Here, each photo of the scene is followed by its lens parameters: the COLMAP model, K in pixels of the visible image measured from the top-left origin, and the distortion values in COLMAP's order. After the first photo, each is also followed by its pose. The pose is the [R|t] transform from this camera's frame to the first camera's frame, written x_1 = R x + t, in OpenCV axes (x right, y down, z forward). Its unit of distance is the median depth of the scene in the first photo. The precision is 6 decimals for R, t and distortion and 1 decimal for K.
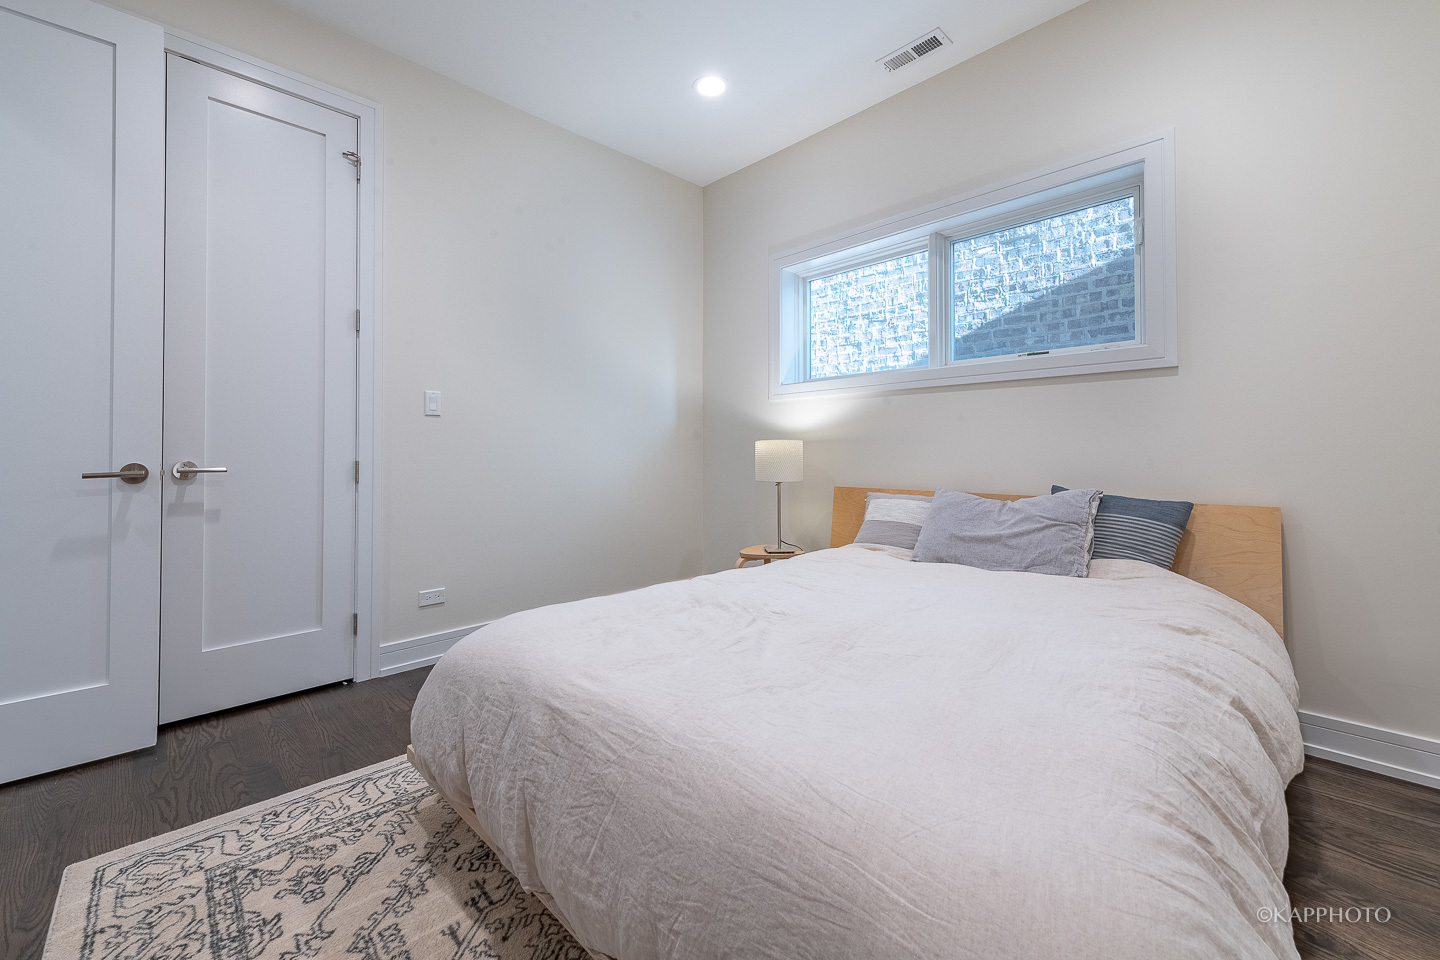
lens RADIAL K [[575.4, 0, 723.3], [0, 575.4, 453.2], [0, 0, 1]] dist [0.025428, -0.008930]
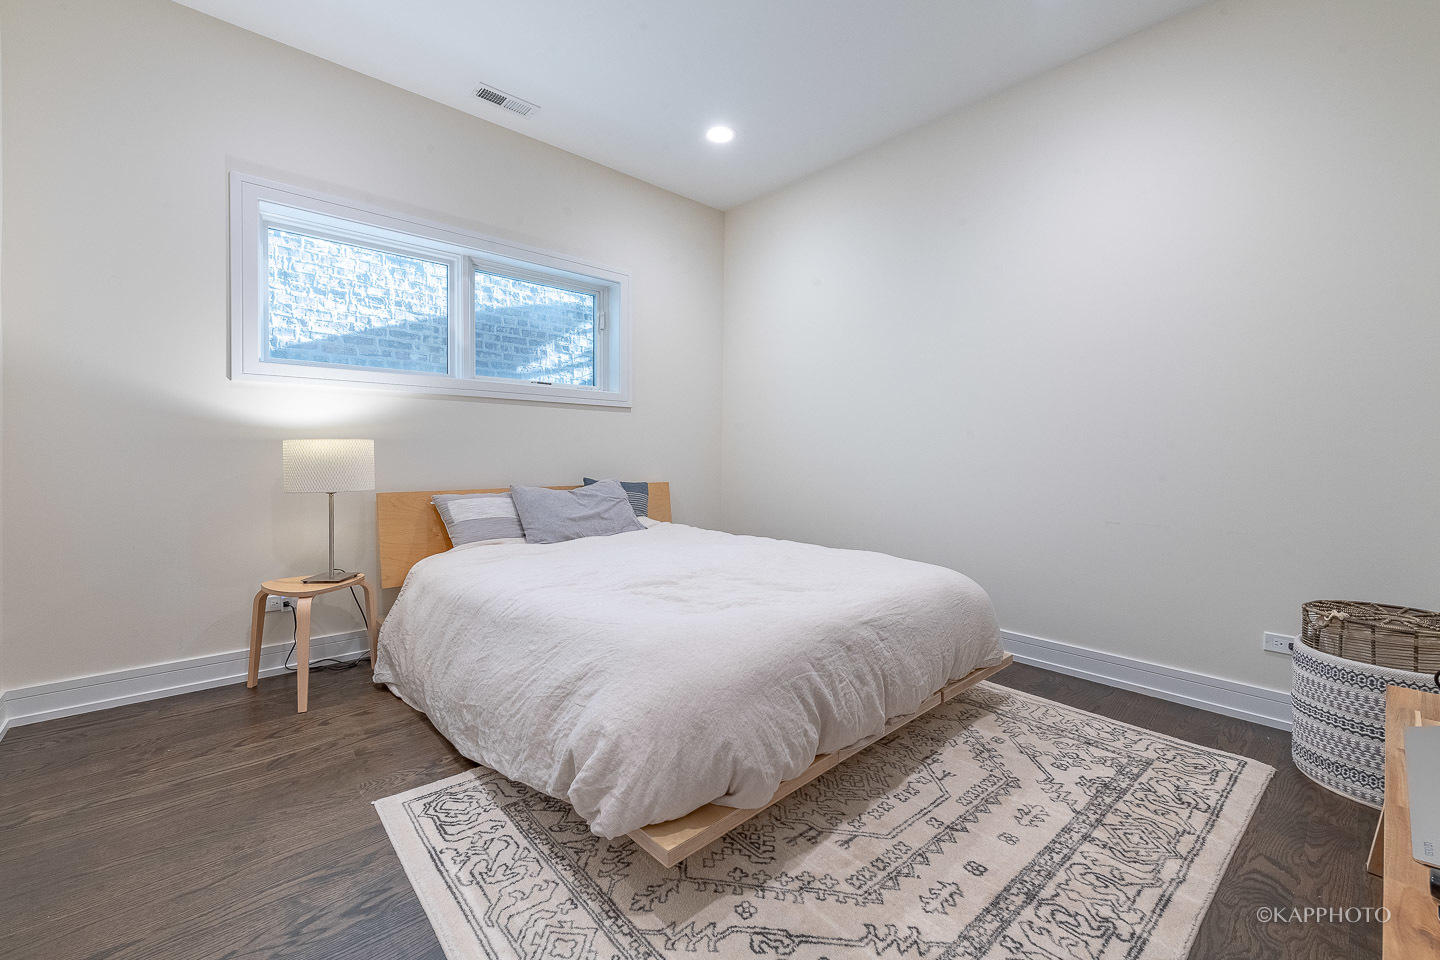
lens RADIAL K [[577.2, 0, 654.2], [0, 577.2, 471.9], [0, 0, 1]] dist [0.009355, -0.000066]
pose [[0.118118, -0.024881, 0.992688, -0.687503], [-0.001462, 0.999681, 0.025230, 0.002657], [-0.992999, -0.004432, 0.118044, 0.507464]]
